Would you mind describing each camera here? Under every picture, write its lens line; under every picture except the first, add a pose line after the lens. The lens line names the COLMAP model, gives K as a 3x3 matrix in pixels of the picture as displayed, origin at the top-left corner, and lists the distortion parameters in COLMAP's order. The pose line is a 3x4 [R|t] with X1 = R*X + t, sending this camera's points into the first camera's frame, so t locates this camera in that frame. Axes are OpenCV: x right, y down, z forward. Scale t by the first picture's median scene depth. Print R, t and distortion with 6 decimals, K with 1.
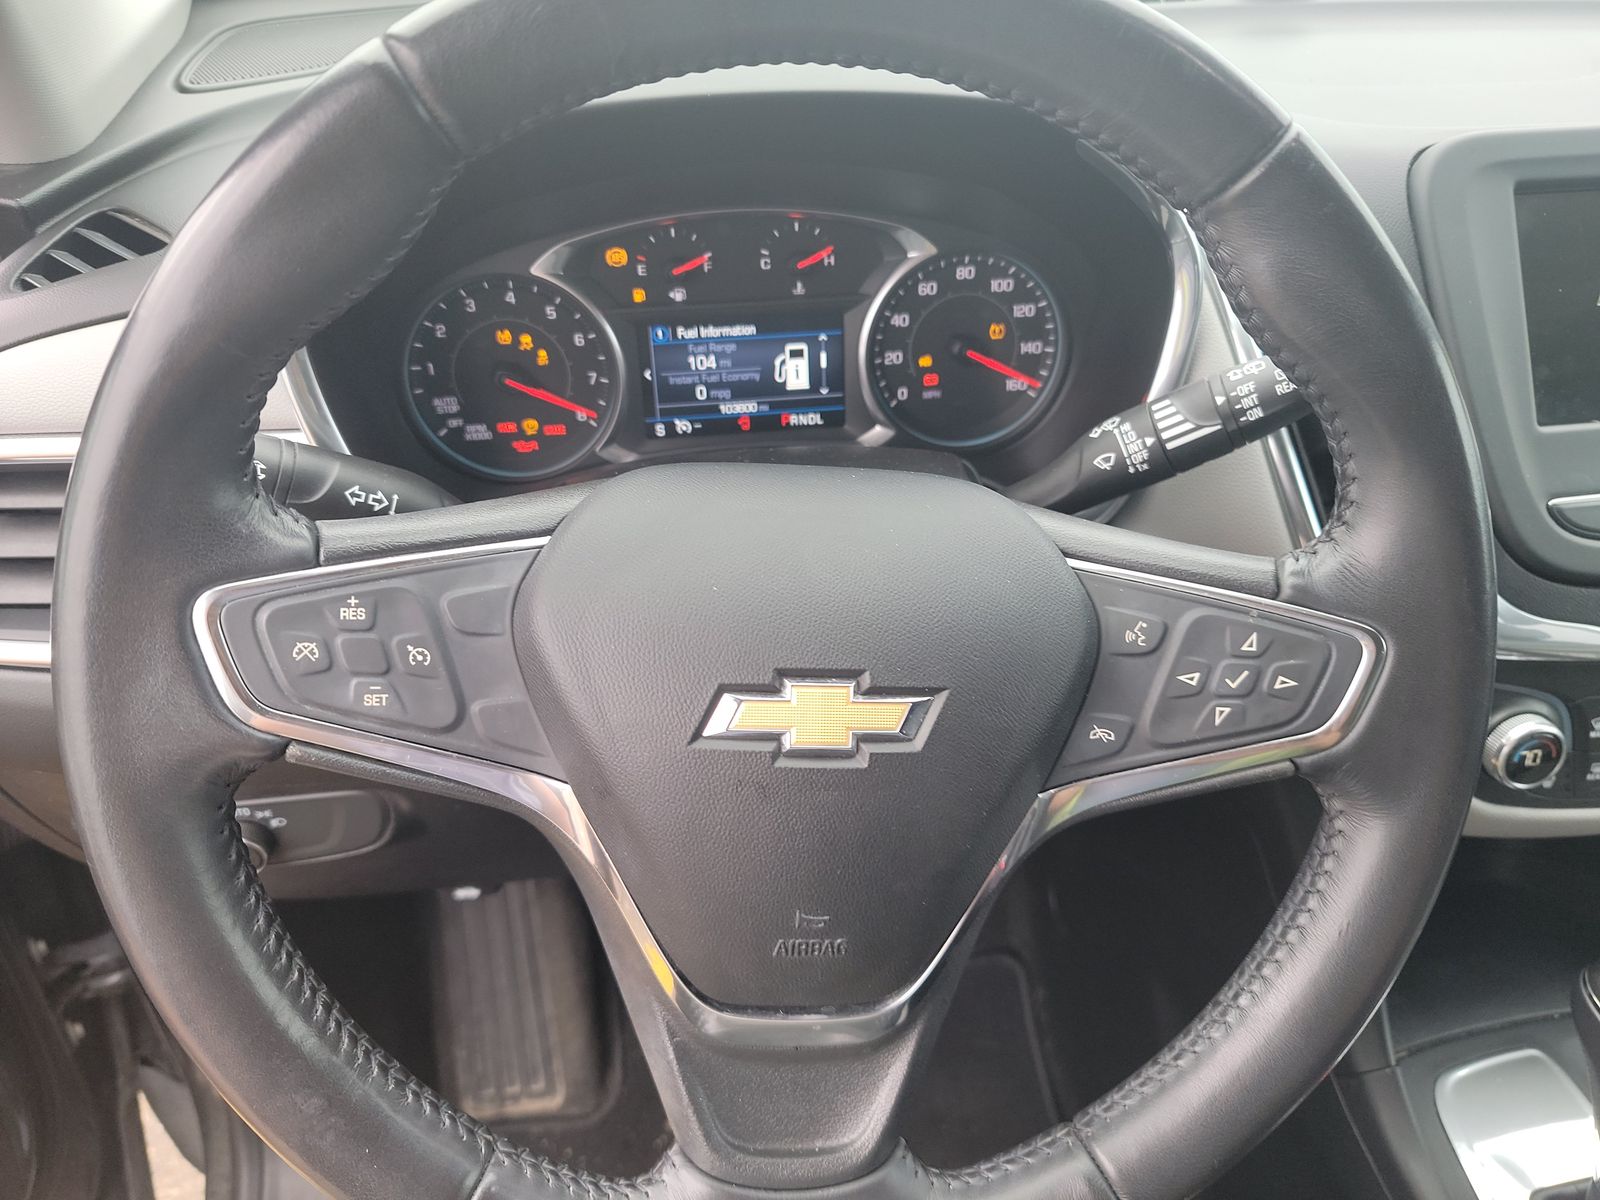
lens RADIAL K [[1127.8, 0, 803.1], [0, 1127.8, 619.7], [0, 0, 1]] dist [-0.002903, -0.000701]
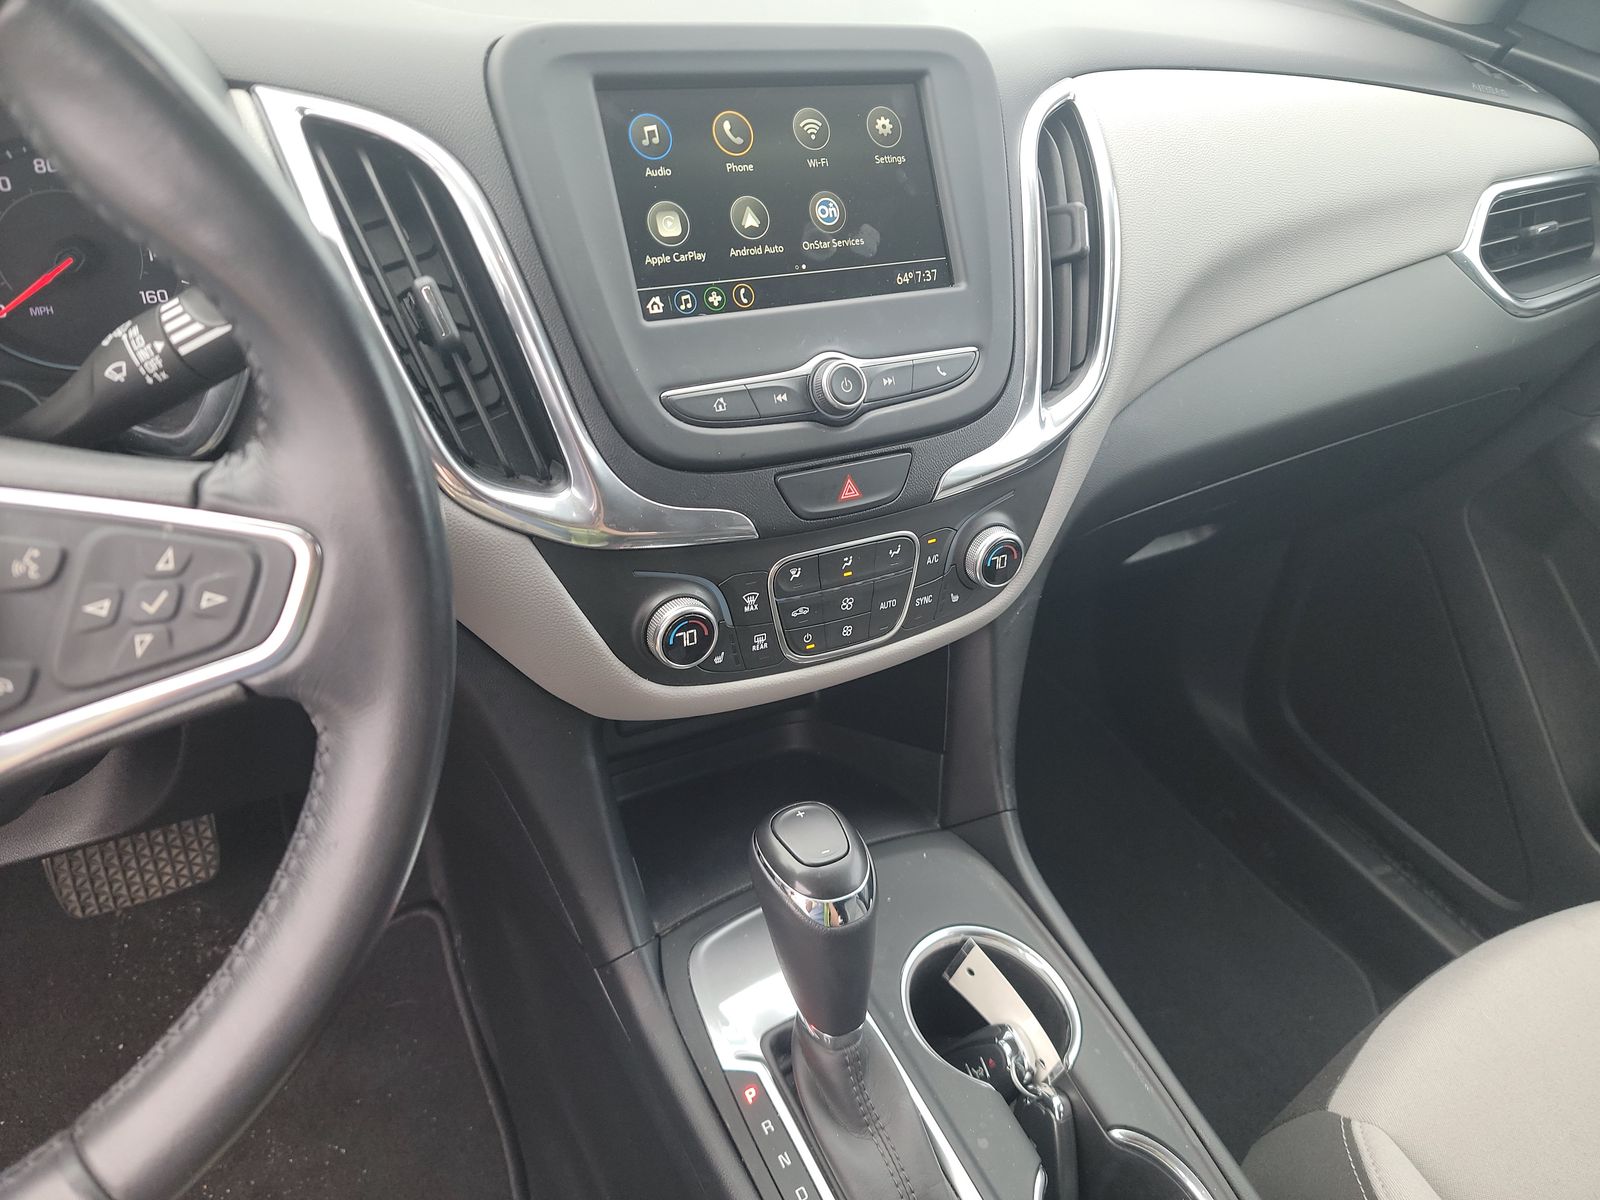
lens RADIAL K [[1114.5, 0, 800.0], [0, 1114.5, 600.0], [0, 0, 1]] dist [0.002534, 0.001708]
pose [[0.925175, -0.123295, 0.358955, 0.330840], [0.109471, 0.992257, 0.058673, 0.033691], [-0.363410, -0.014988, 0.931509, -0.006535]]
